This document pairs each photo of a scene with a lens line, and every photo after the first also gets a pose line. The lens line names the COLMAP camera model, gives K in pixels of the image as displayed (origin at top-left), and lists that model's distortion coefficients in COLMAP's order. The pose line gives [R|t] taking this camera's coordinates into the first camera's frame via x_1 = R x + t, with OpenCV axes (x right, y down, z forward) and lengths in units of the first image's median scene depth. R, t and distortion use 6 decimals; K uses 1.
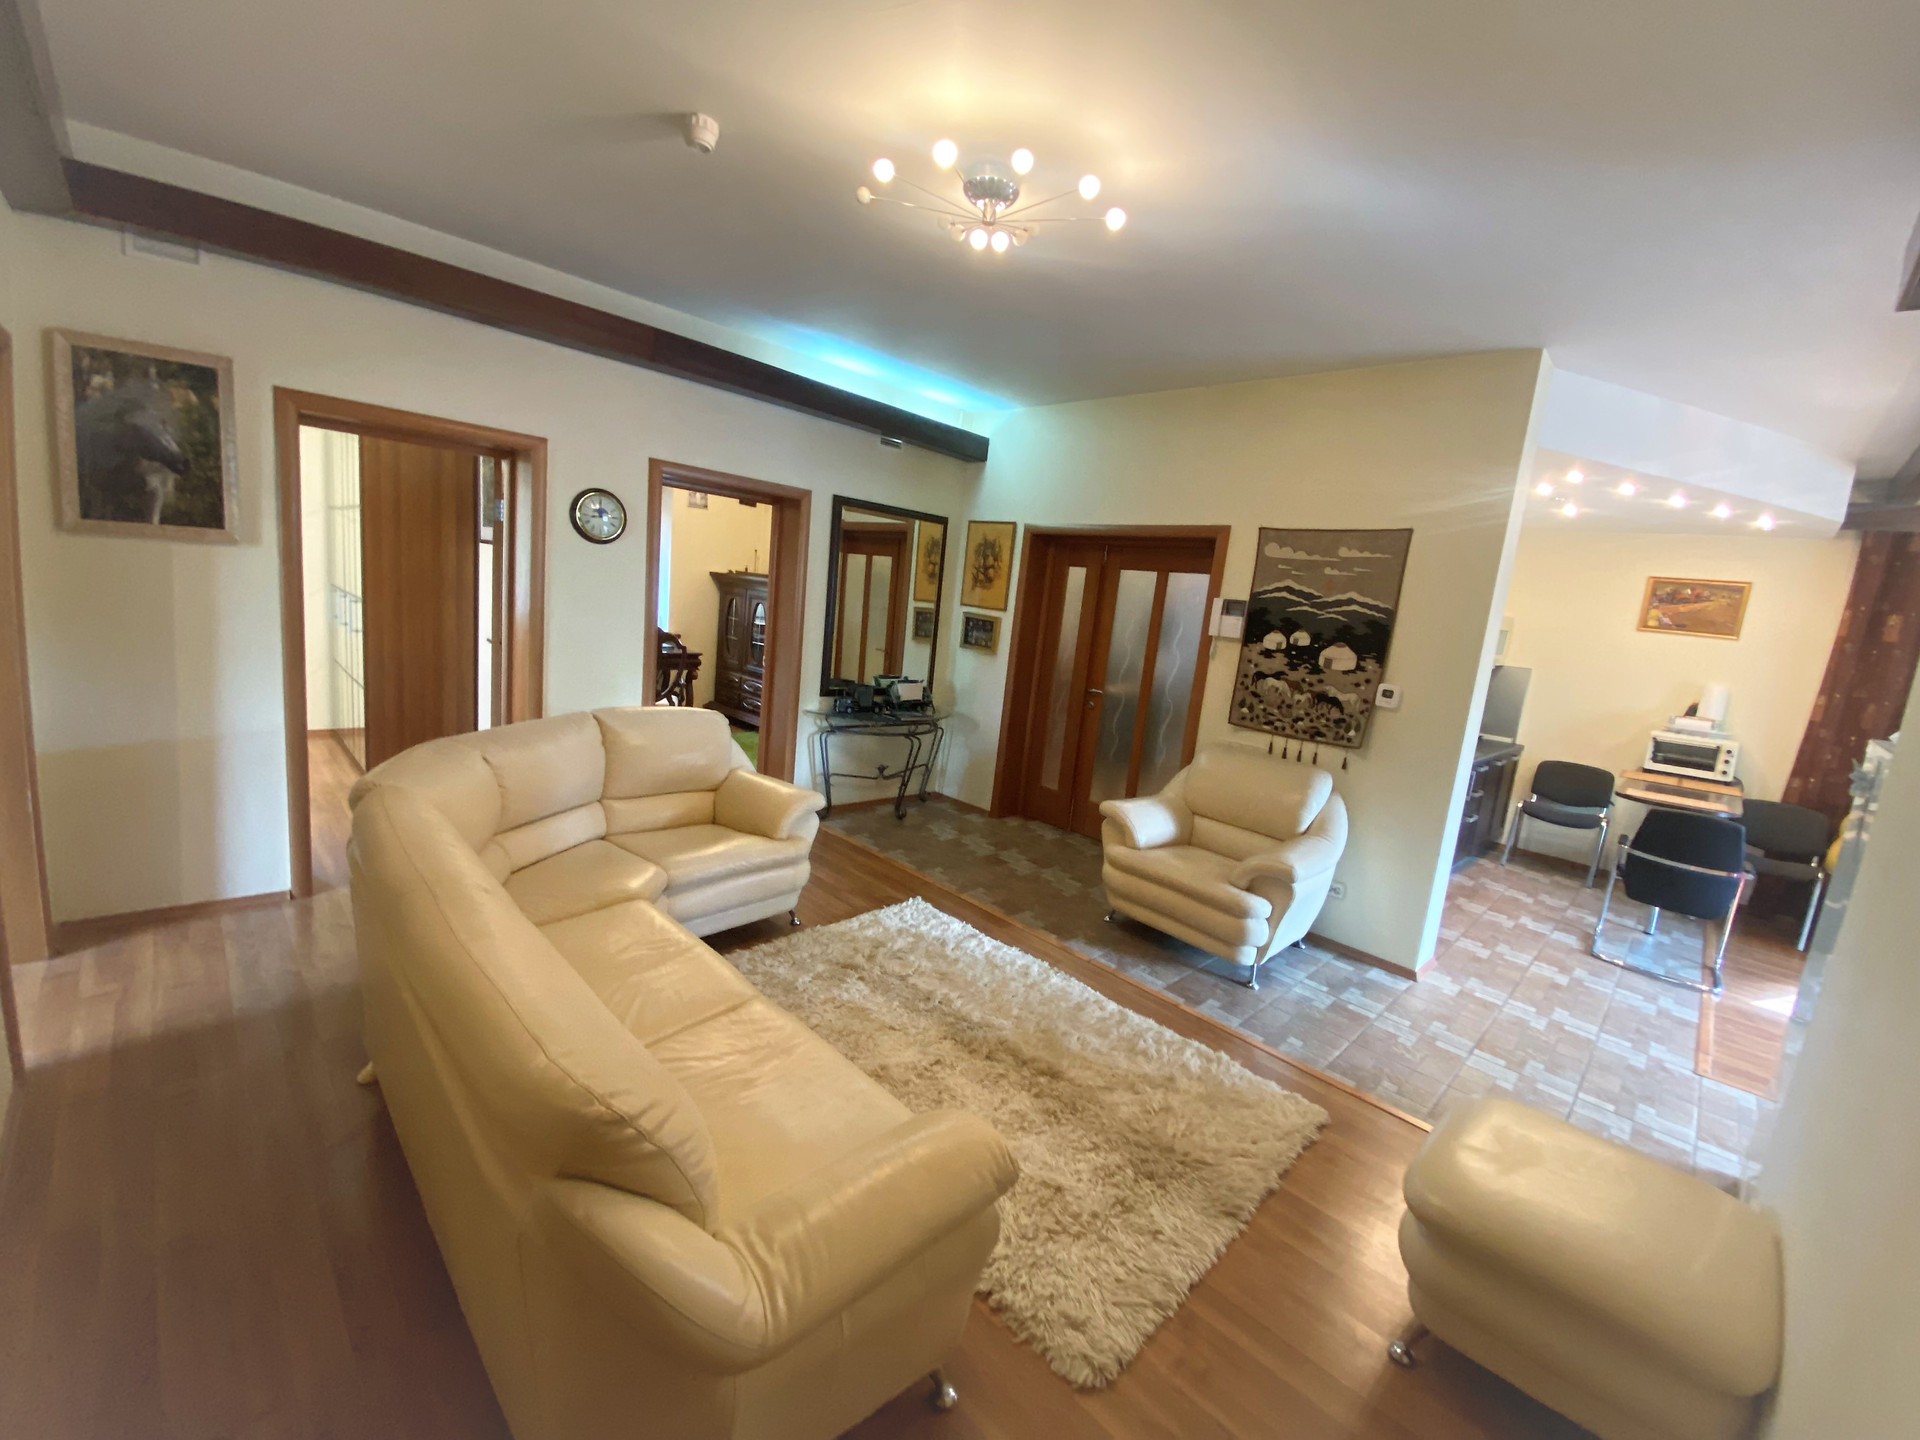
lens RADIAL K [[775.5, 0, 965.8], [0, 775.5, 706.6], [0, 0, 1]] dist [0.038119, -0.028995]
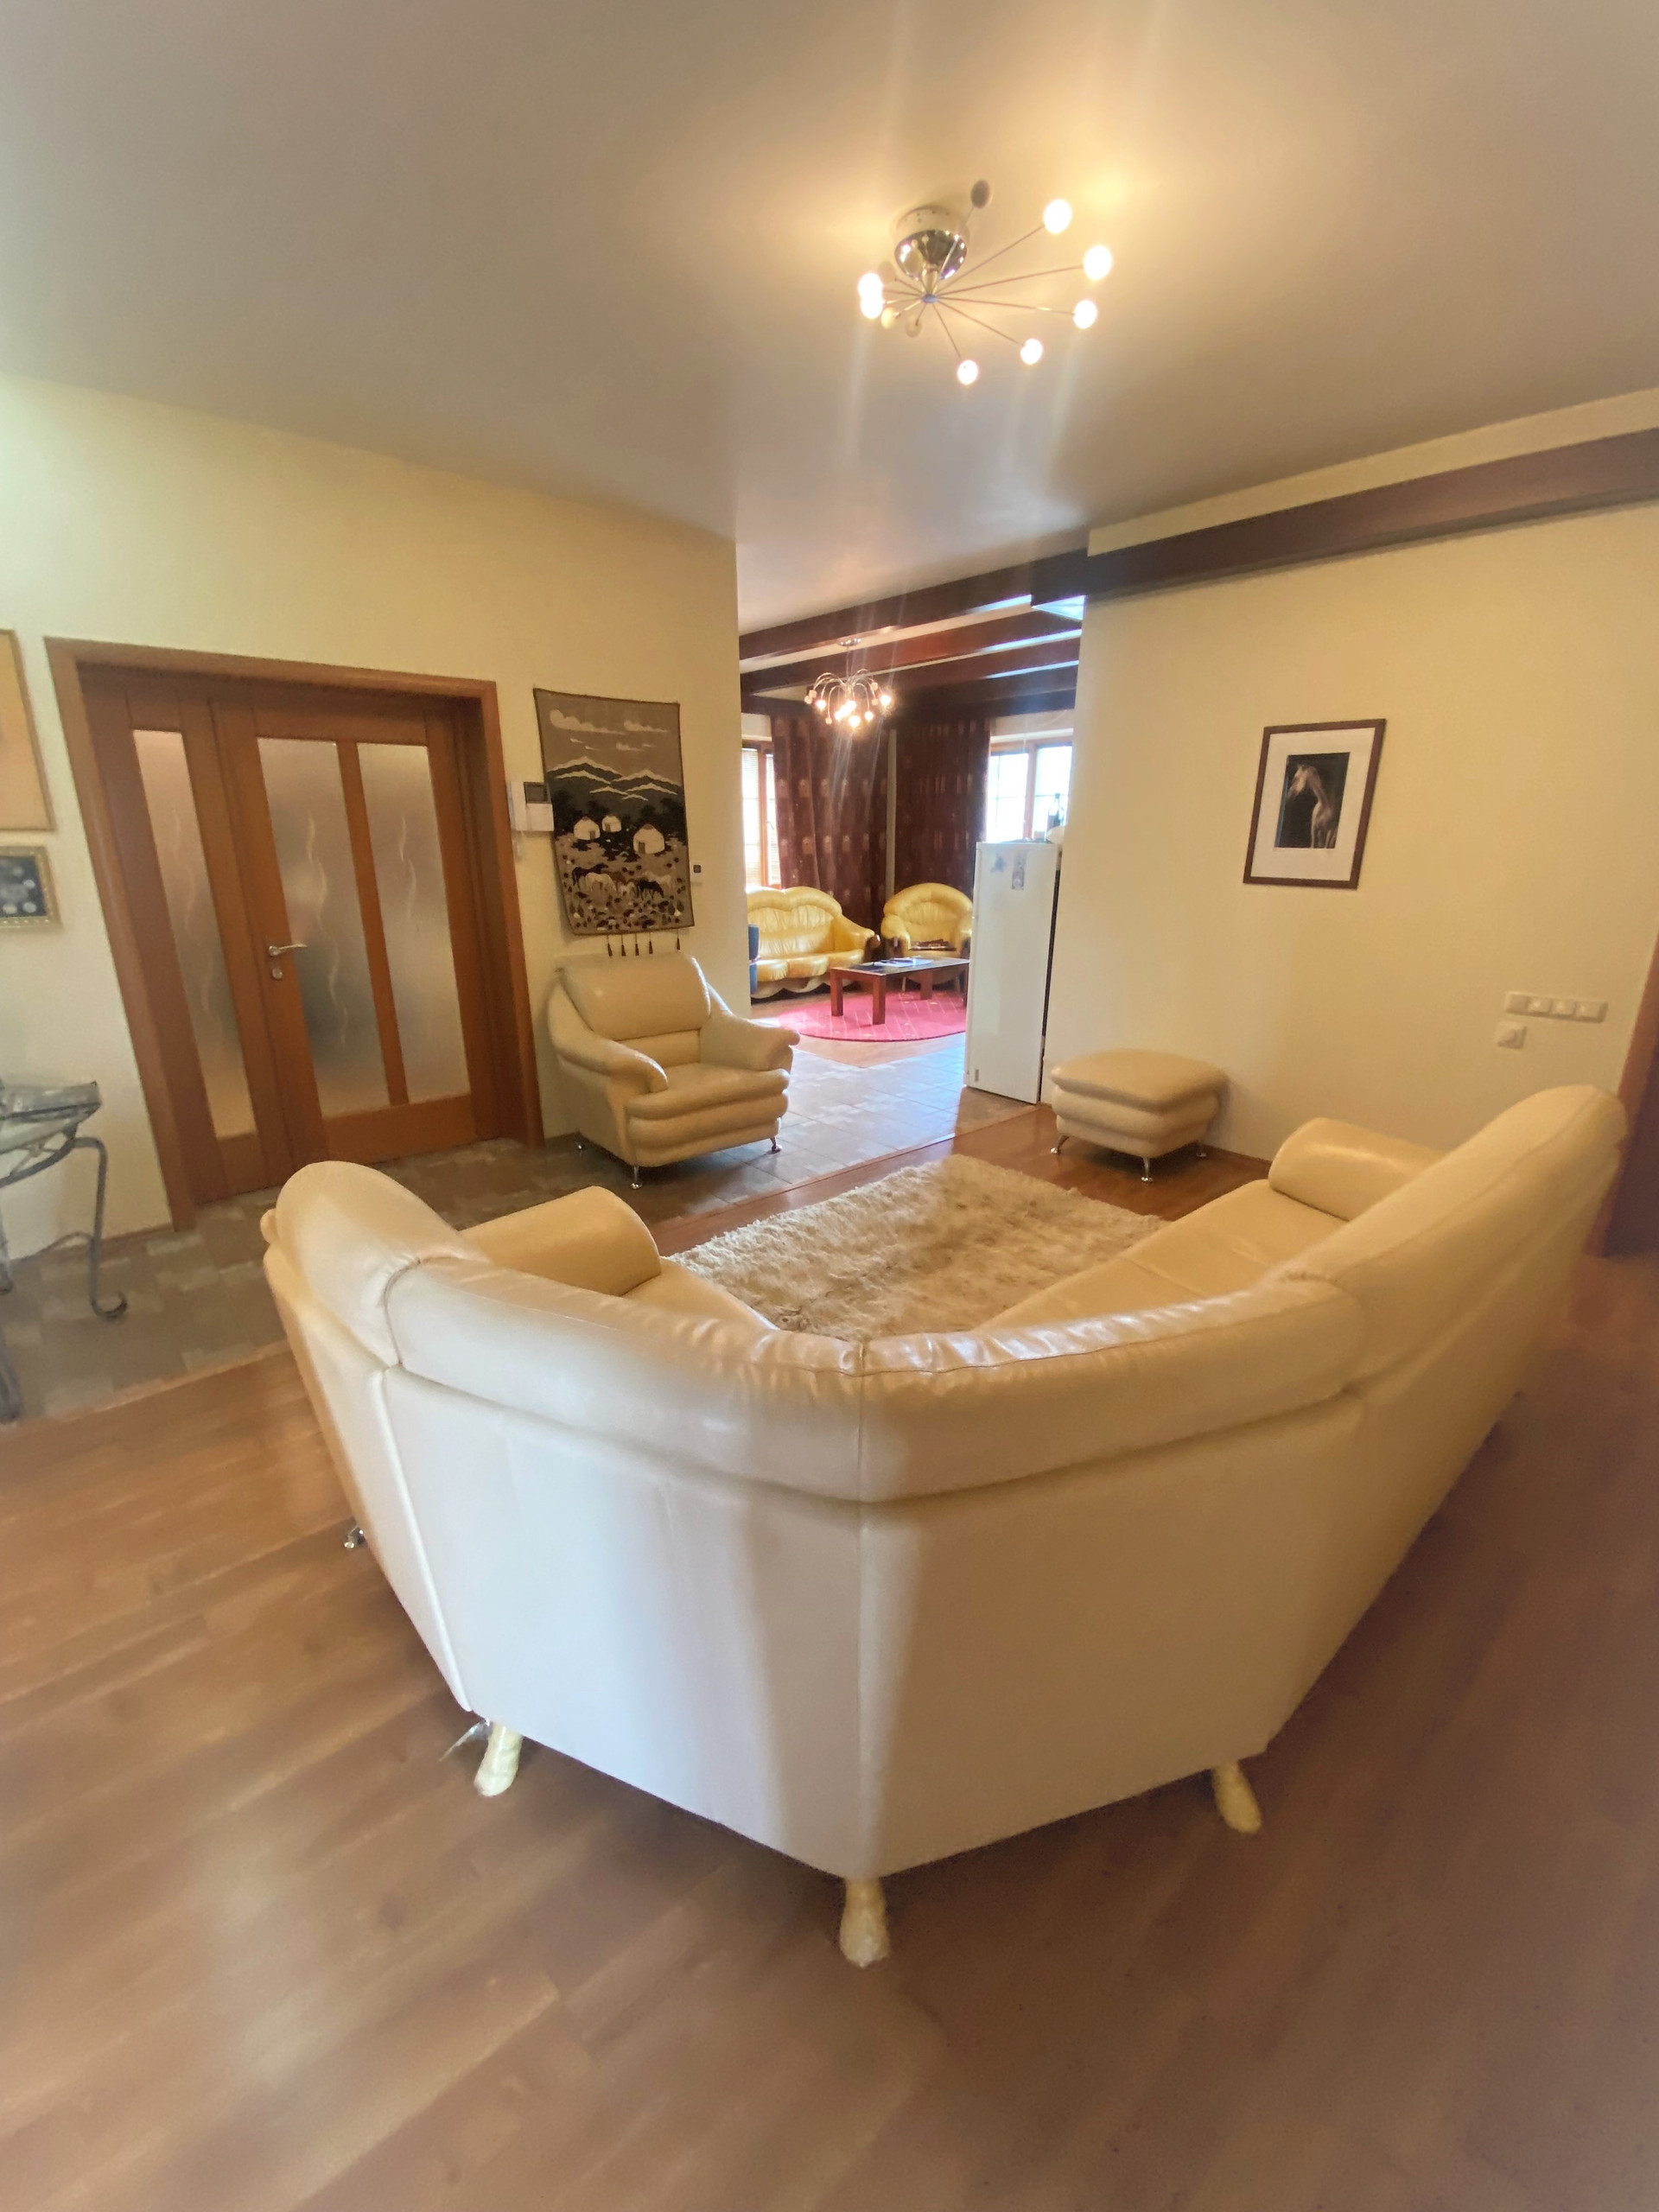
lens RADIAL K [[893.4, 0, 829.5], [0, 893.4, 1106.0], [0, 0, 1]] dist [0.038119, -0.028995]
pose [[0.042334, -0.373516, 0.926657, -0.669961], [0.155891, 0.918599, 0.363145, -0.125920], [-0.986867, 0.129084, 0.097116, 0.681643]]
